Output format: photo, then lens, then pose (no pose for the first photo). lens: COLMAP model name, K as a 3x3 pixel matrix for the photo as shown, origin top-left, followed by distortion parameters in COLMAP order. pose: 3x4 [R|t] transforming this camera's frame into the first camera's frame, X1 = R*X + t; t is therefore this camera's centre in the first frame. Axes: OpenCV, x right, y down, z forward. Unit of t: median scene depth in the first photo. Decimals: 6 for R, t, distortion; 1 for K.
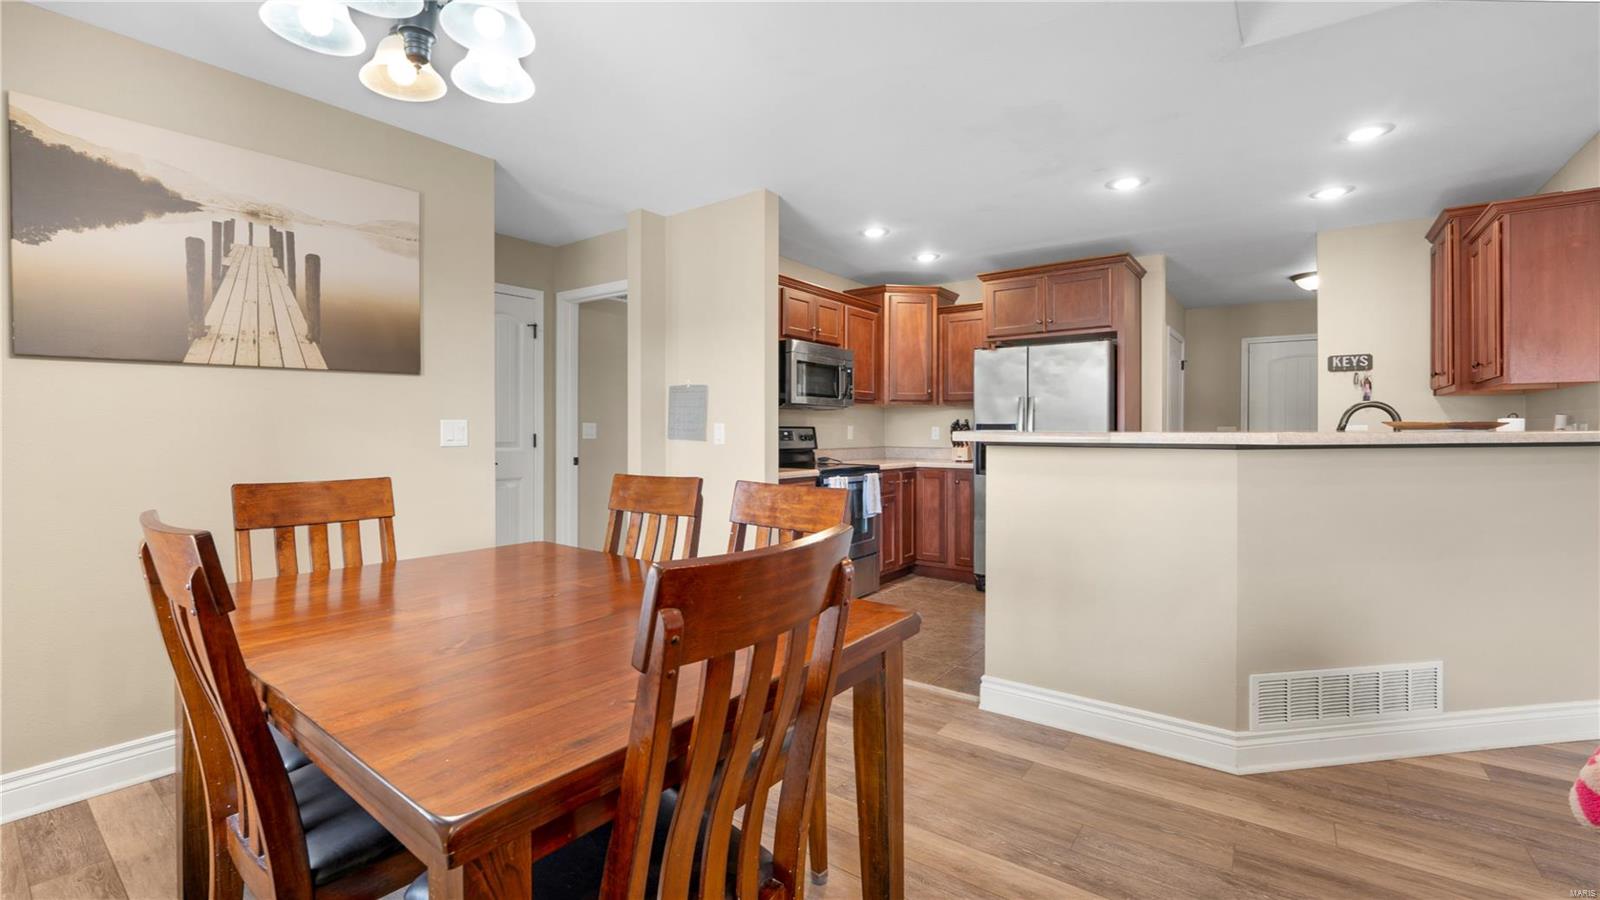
lens RADIAL K [[639.6, 0, 795.9], [0, 639.6, 440.0], [0, 0, 1]] dist [-0.015866, -0.001335]
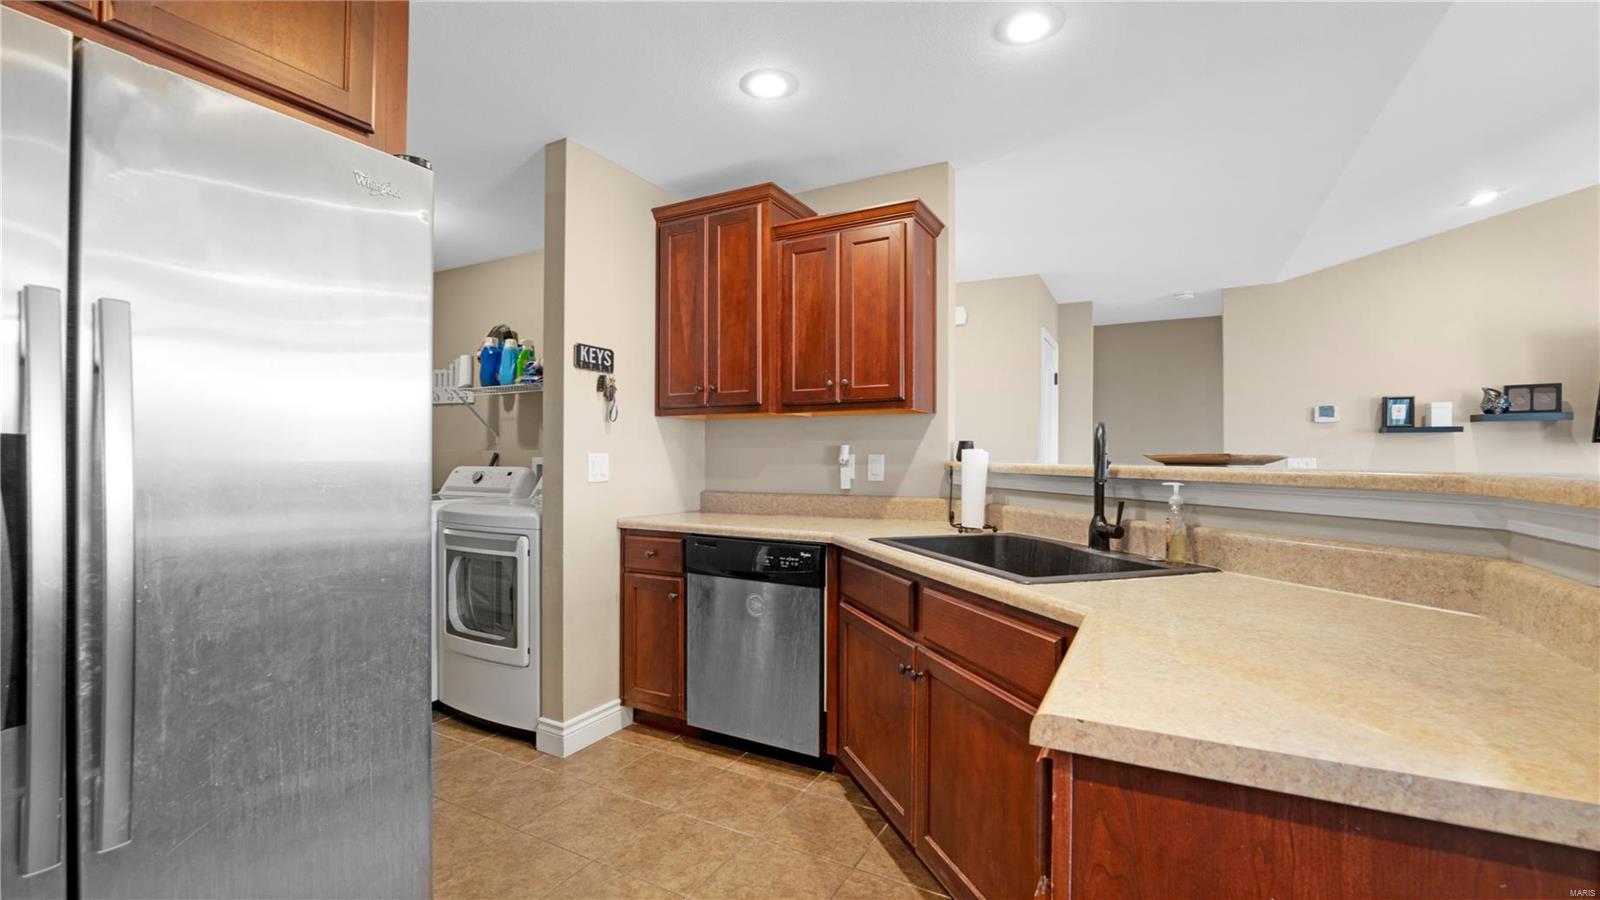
lens RADIAL K [[692.8, 0, 786.2], [0, 692.8, 448.8], [0, 0, 1]] dist [-0.013501, 0.002506]
pose [[-0.144132, 0.007731, 0.989528, 0.136471], [0.011817, 0.999912, -0.006091, -0.021057], [-0.989488, 0.010815, -0.144211, 0.905278]]
